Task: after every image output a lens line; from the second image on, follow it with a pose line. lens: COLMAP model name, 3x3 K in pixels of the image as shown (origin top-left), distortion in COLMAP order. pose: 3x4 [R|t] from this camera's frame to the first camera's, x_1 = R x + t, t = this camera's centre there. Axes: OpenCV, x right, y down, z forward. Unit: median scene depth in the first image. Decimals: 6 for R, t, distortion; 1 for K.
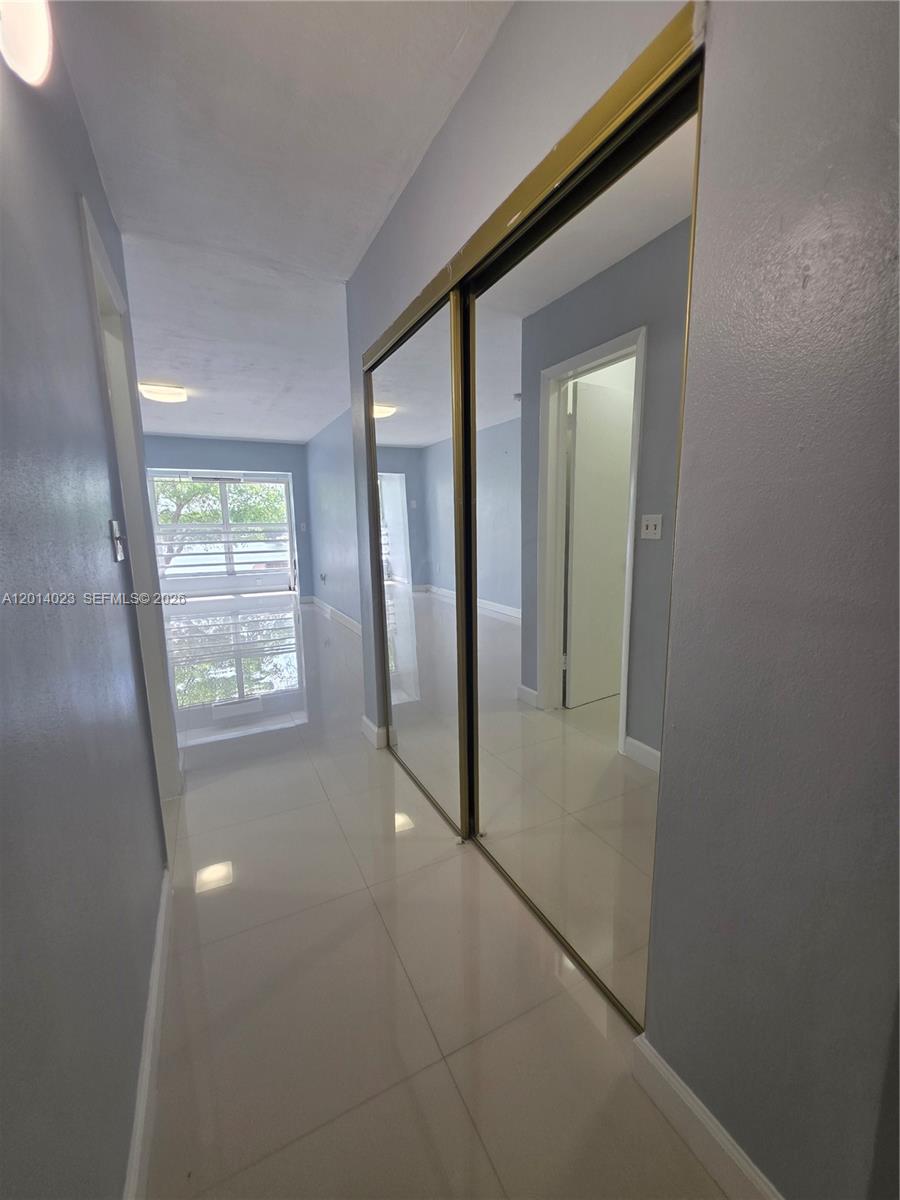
lens RADIAL K [[480.9, 0, 448.7], [0, 480.9, 597.4], [0, 0, 1]] dist [-0.001087, -0.000023]
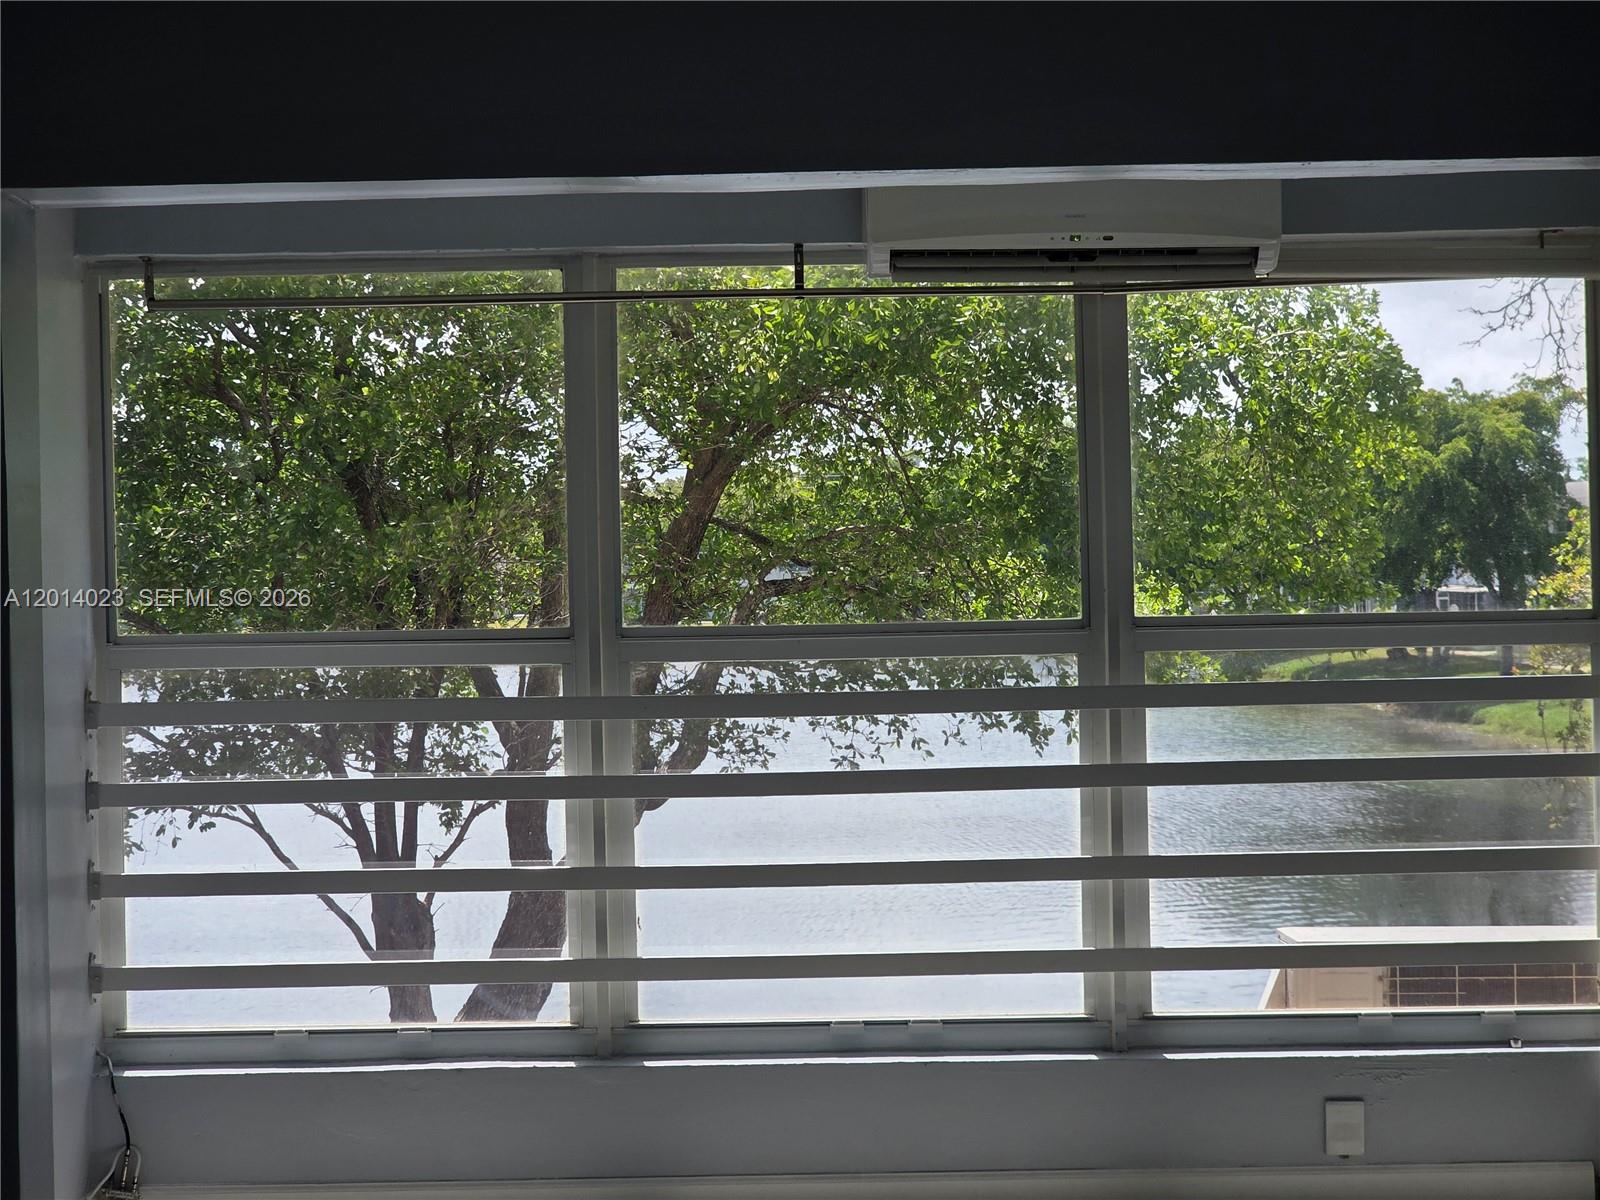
lens RADIAL K [[3187.9, 0, 800.9], [0, 3187.9, 598.5], [0, 0, 1]] dist [-0.148901, 0.000000]
pose [[0.893638, -0.003074, -0.448778, -0.080447], [-0.058294, 0.990710, -0.122865, -0.026247], [0.444986, 0.135958, 0.885157, 0.122078]]
